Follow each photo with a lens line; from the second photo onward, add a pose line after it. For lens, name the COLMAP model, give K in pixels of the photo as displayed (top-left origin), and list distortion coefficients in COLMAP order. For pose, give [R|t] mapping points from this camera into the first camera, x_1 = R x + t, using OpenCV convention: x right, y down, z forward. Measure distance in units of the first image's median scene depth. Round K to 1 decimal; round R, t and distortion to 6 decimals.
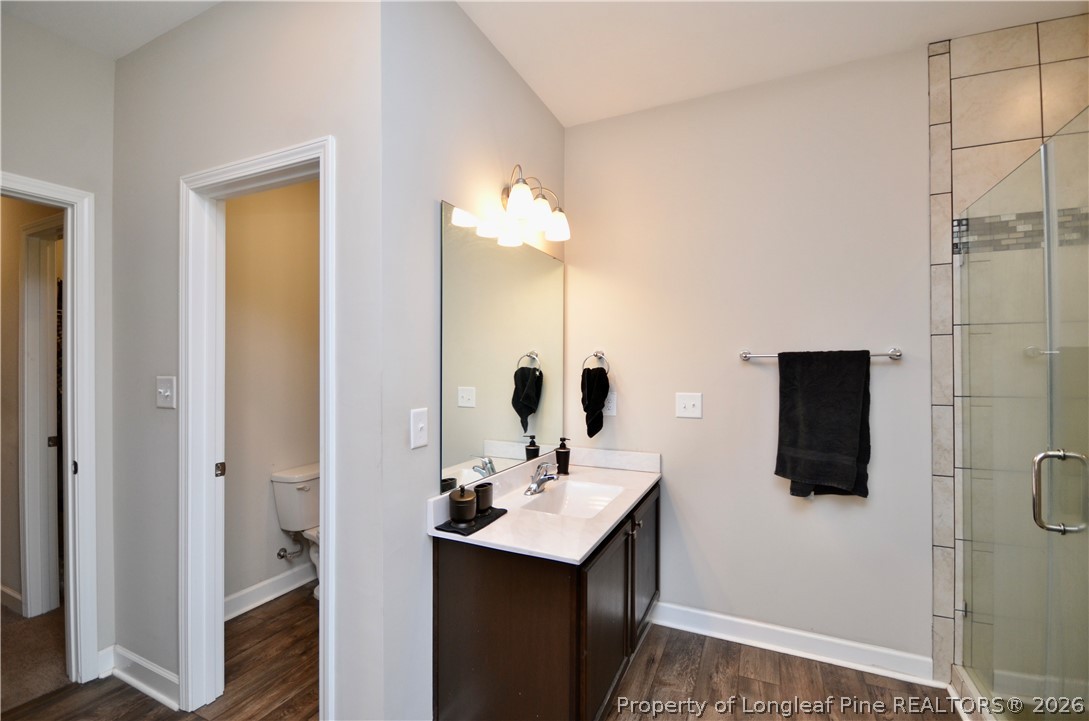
lens RADIAL K [[478.6, 0, 547.9], [0, 478.6, 367.6], [0, 0, 1]] dist [-0.008960, -0.003019]
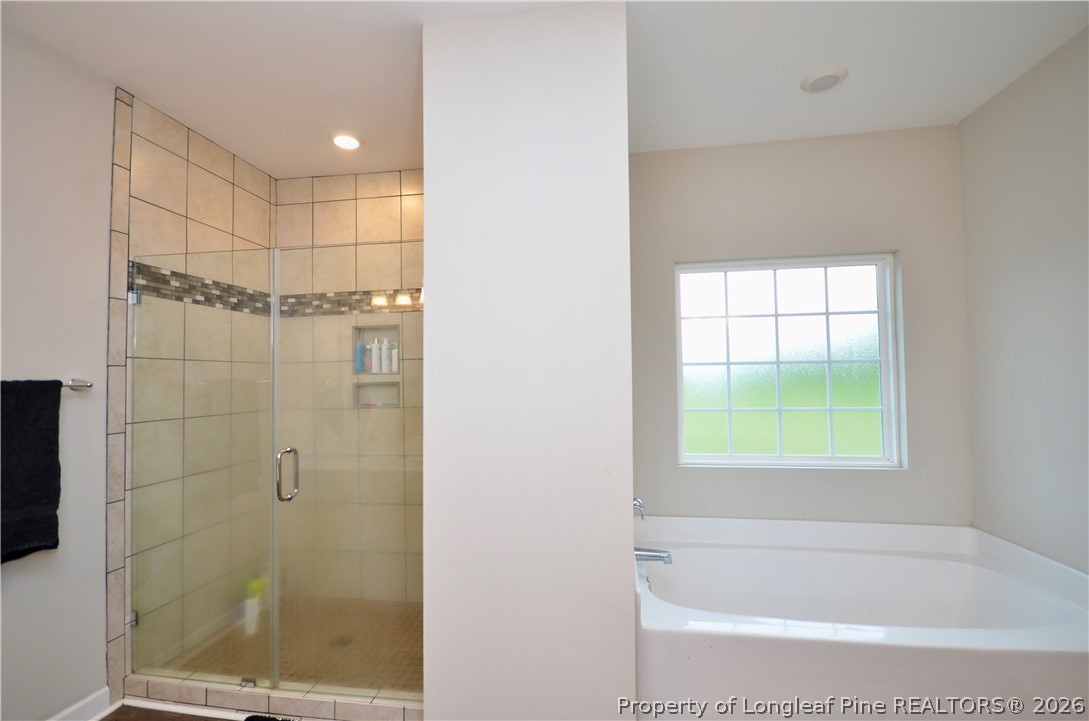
lens RADIAL K [[478.6, 0, 551.8], [0, 478.6, 362.8], [0, 0, 1]] dist [-0.008960, -0.003019]
pose [[-0.291913, 0.036823, 0.955736, -0.455818], [0.011714, 0.999321, -0.034924, -0.028578], [-0.956373, 0.001001, -0.292146, 0.392698]]
